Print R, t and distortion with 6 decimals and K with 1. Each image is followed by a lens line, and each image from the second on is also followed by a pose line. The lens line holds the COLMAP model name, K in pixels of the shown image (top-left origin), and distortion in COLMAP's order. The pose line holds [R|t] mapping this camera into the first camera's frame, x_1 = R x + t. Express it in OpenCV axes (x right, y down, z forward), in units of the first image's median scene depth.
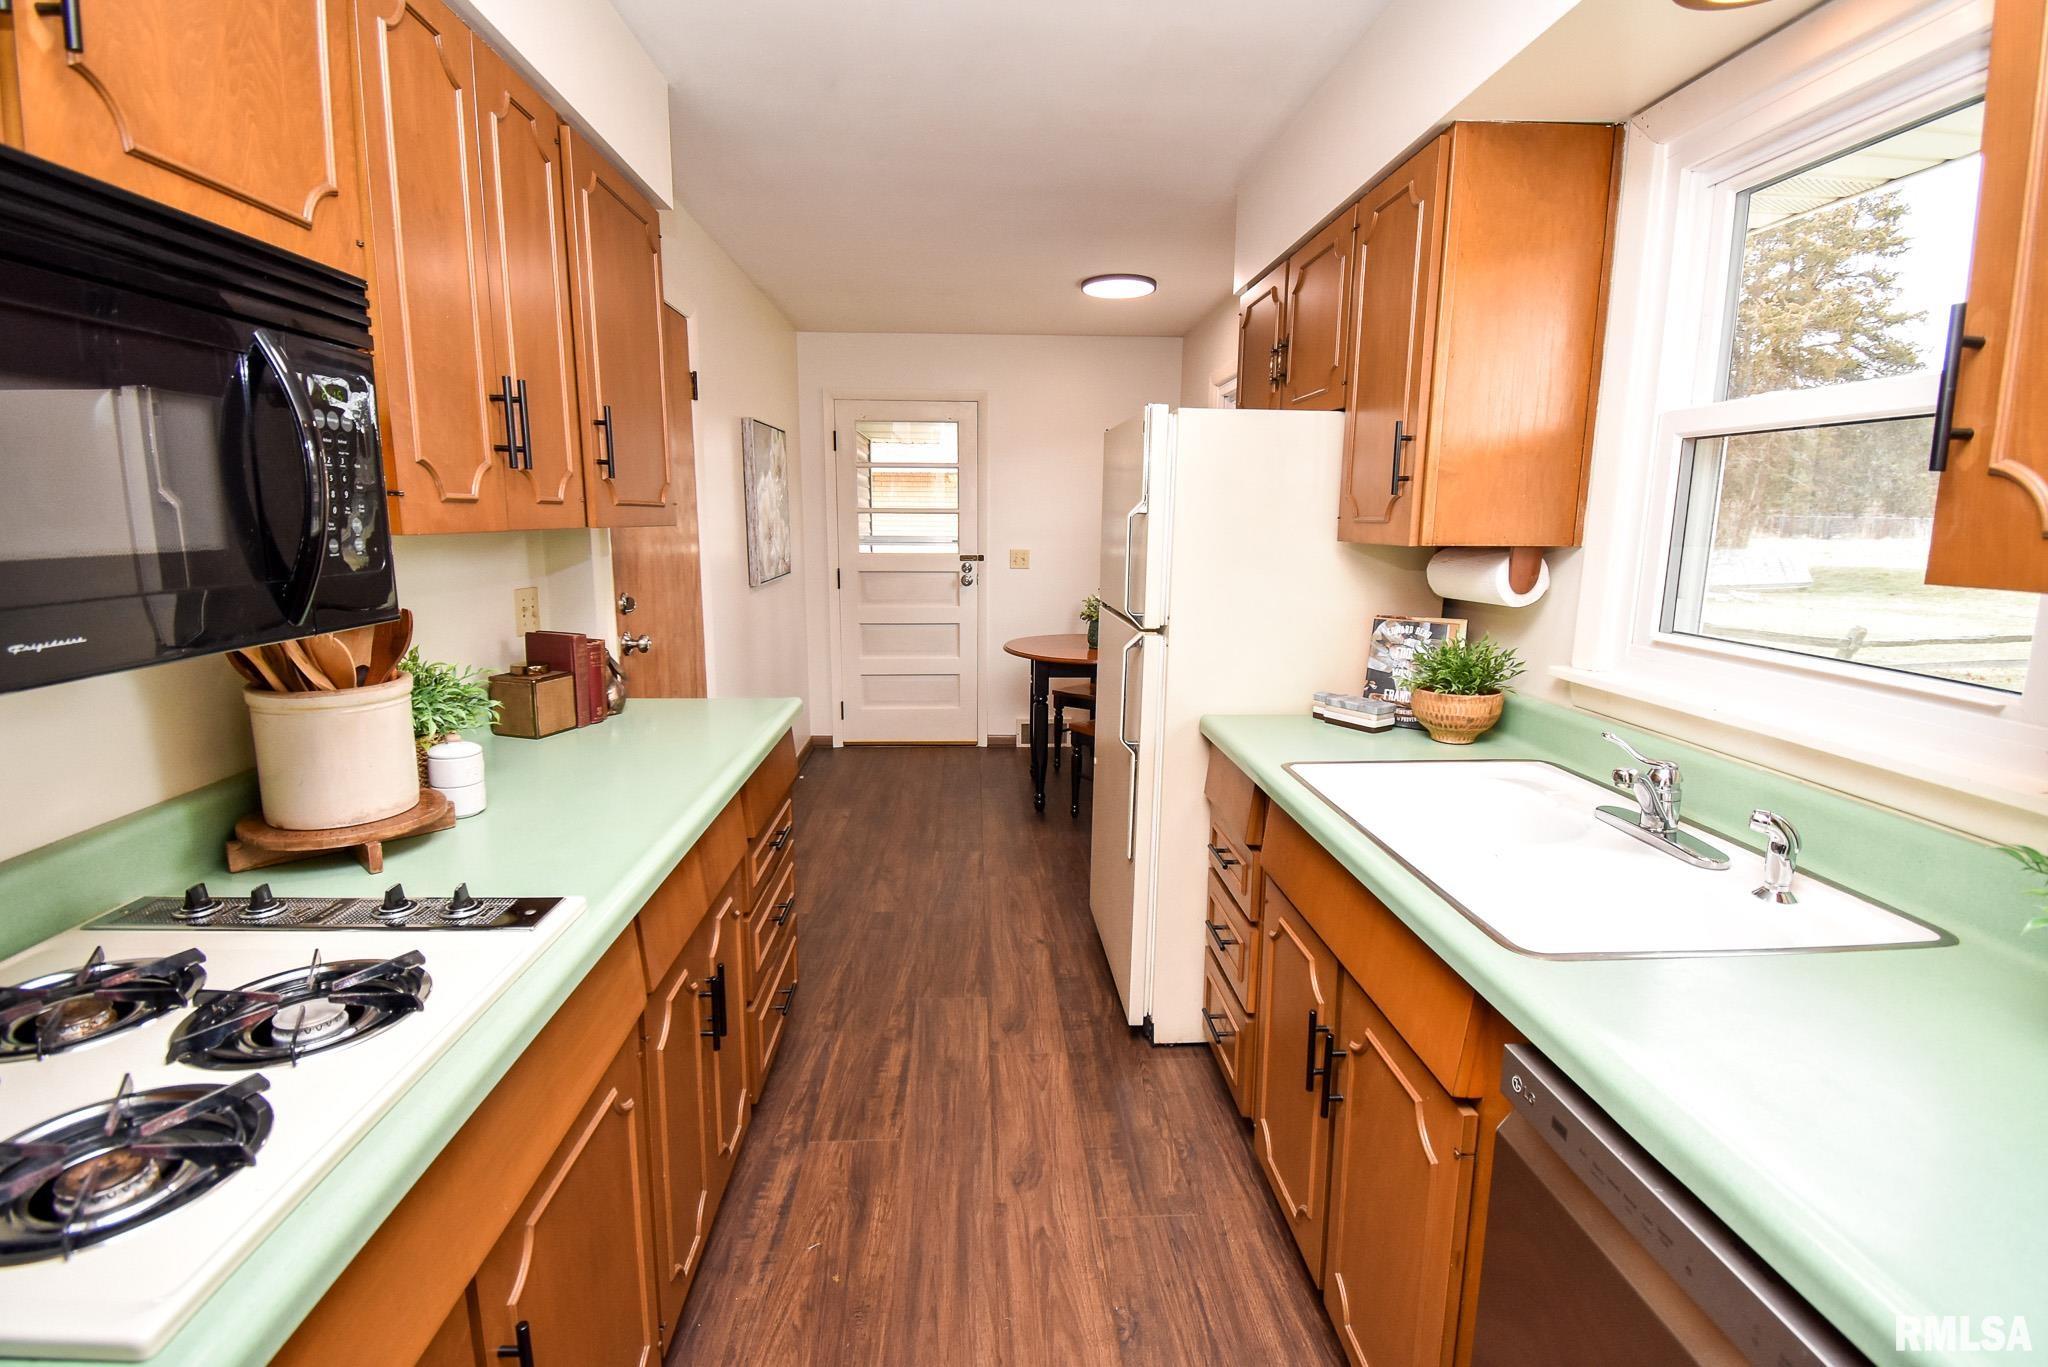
lens RADIAL K [[924.2, 0, 1021.9], [0, 924.2, 681.0], [0, 0, 1]] dist [0.023154, -0.028693]
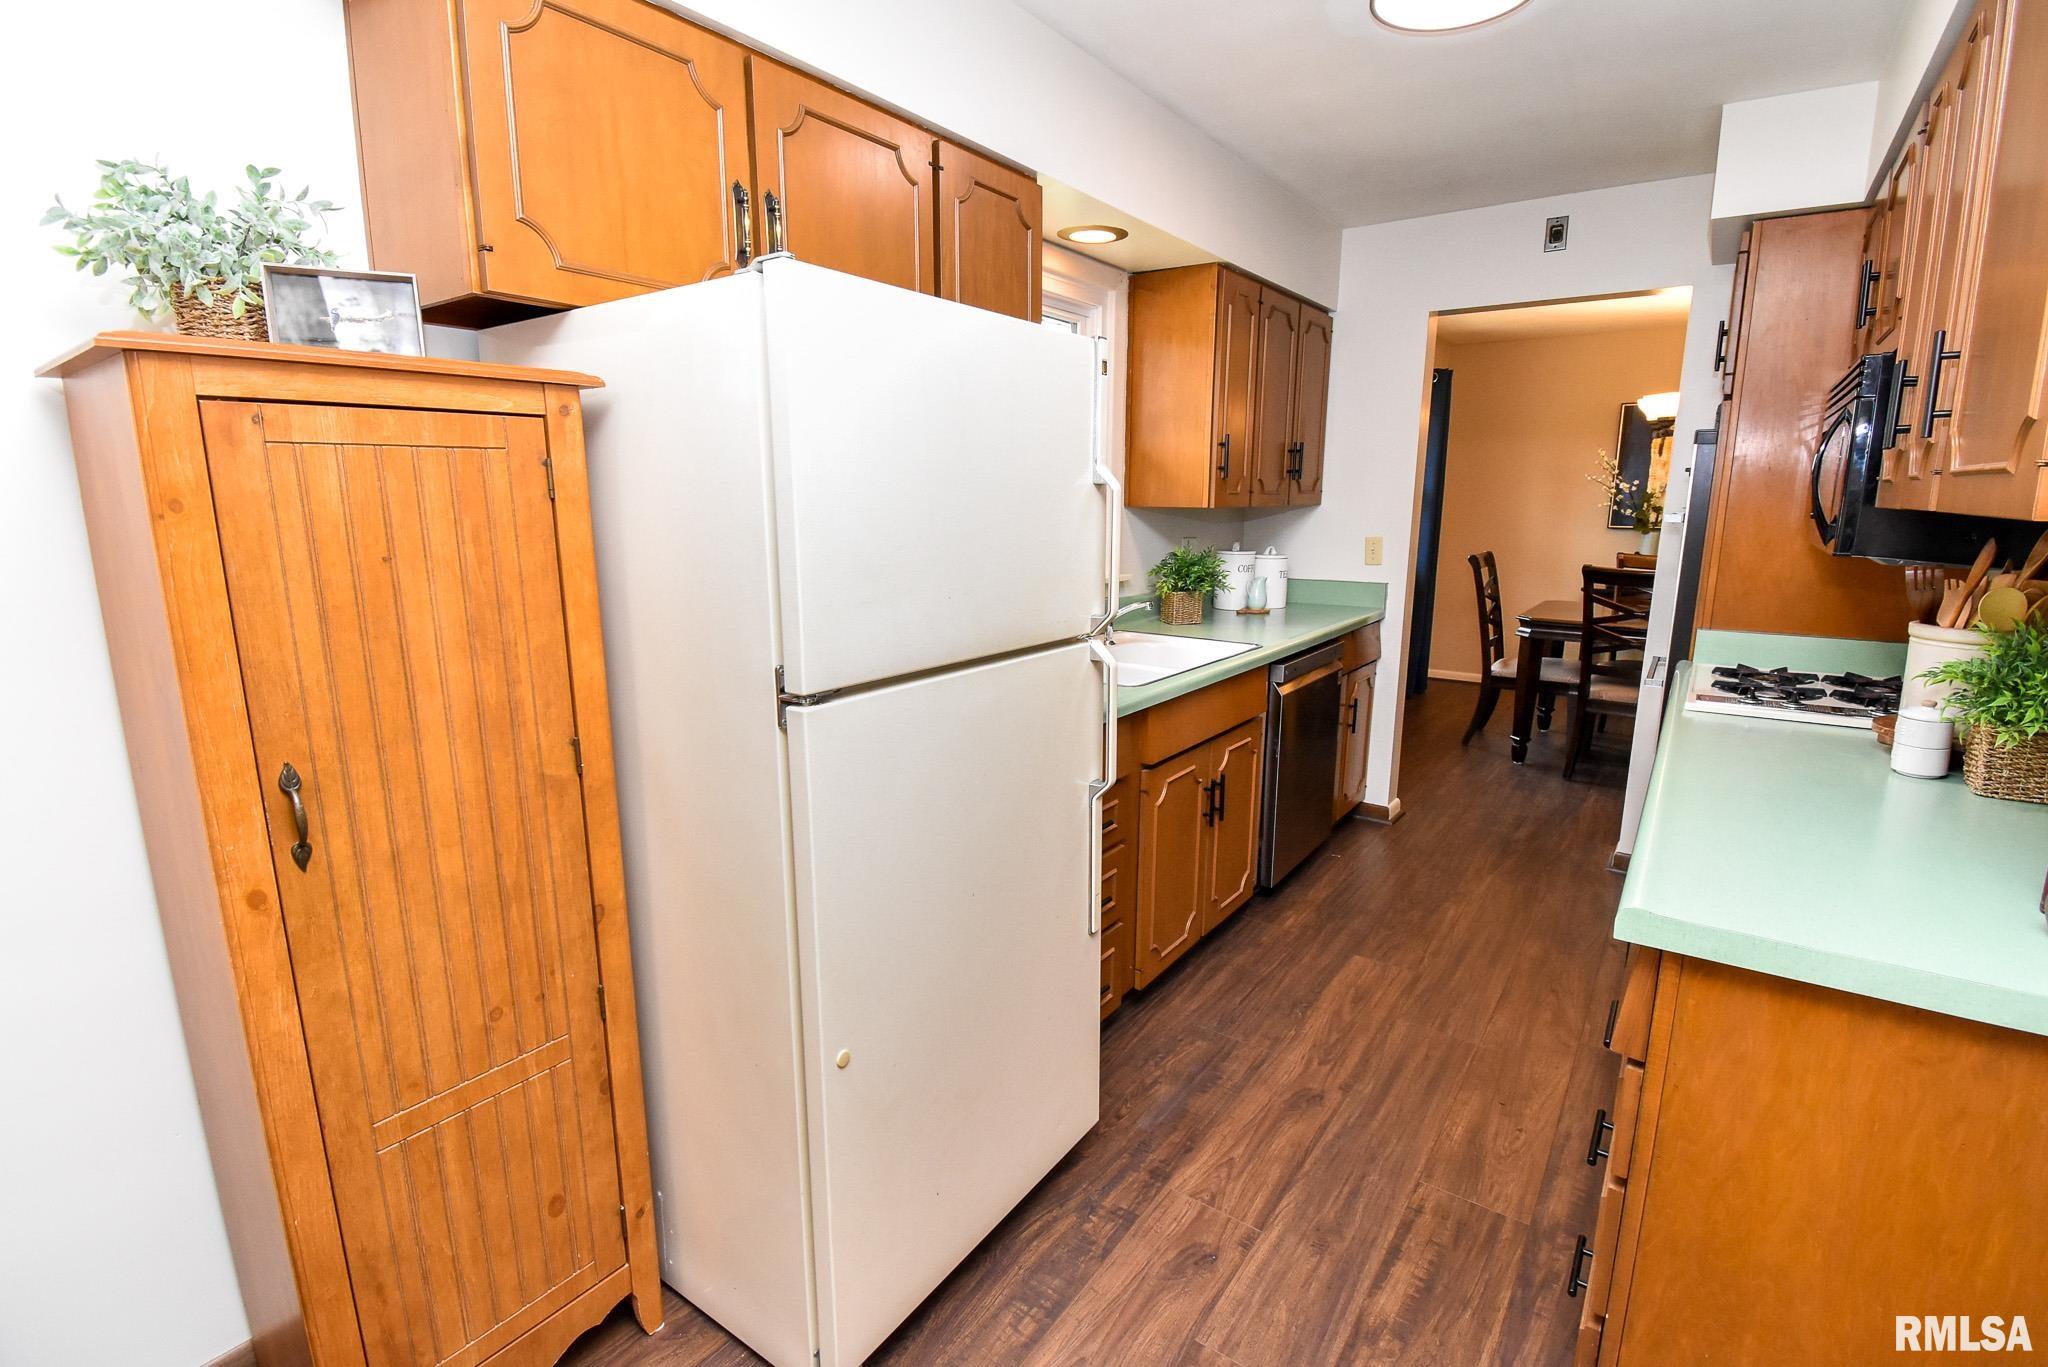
lens RADIAL K [[924.2, 0, 1021.9], [0, 924.2, 681.0], [0, 0, 1]] dist [0.023154, -0.028693]
pose [[-0.771835, -0.127819, 0.622842, -0.179692], [0.107467, 0.939266, 0.325929, -0.162521], [-0.626675, 0.318498, -0.711223, 0.932156]]
